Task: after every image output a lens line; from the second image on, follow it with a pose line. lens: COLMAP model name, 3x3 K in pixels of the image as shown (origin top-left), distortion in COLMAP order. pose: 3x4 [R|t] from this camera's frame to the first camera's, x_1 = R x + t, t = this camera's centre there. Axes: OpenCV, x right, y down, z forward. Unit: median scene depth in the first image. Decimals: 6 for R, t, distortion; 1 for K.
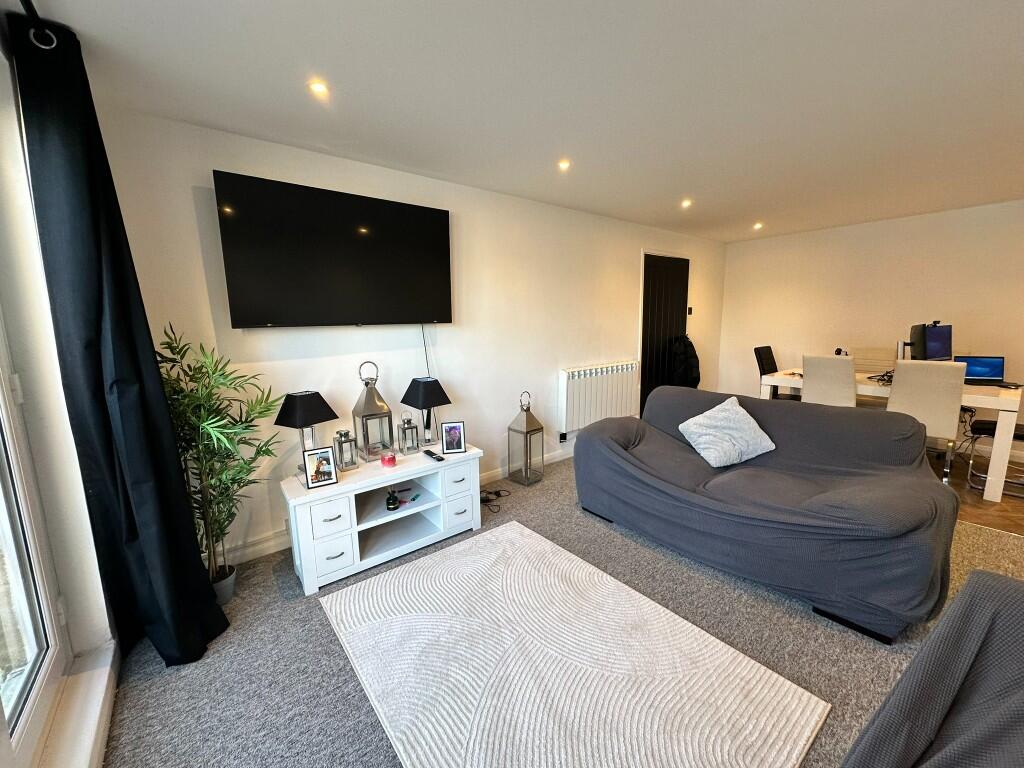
lens RADIAL K [[407.7, 0, 509.7], [0, 407.7, 381.6], [0, 0, 1]] dist [-0.003861, 0.001643]
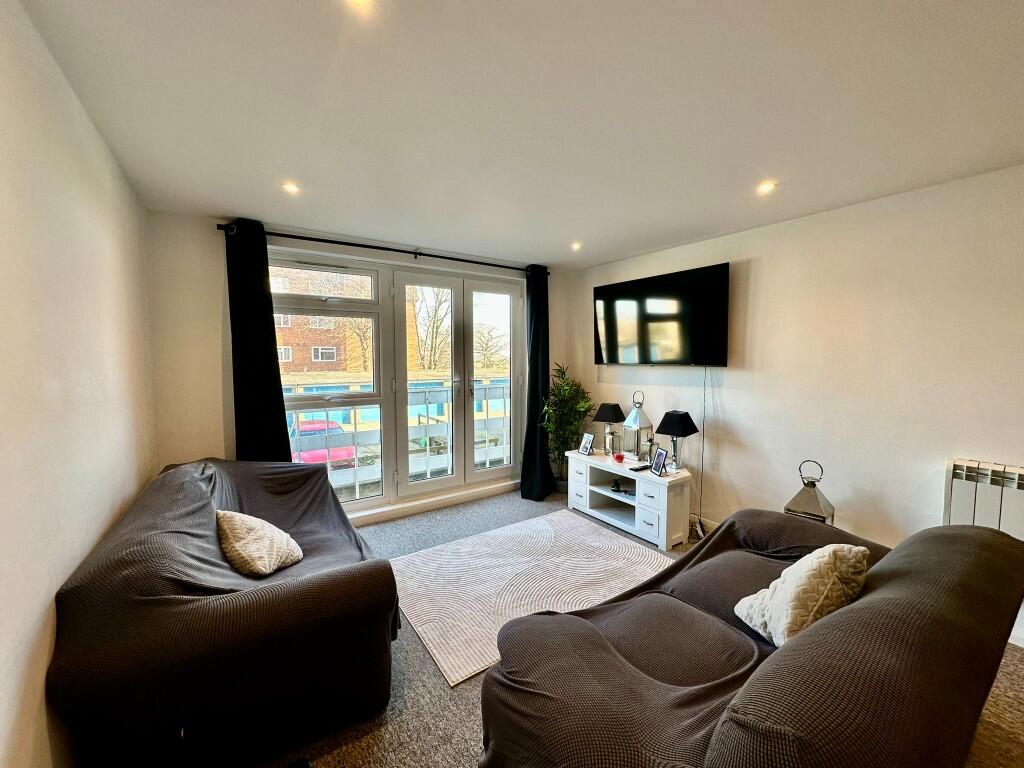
lens RADIAL K [[407.7, 0, 519.5], [0, 407.7, 383.7], [0, 0, 1]] dist [-0.003861, 0.001643]
pose [[-0.048839, 0.076201, -0.995896, 1.062359], [-0.161638, 0.983339, 0.083167, -0.118568], [0.985641, 0.165036, -0.035709, 0.611398]]
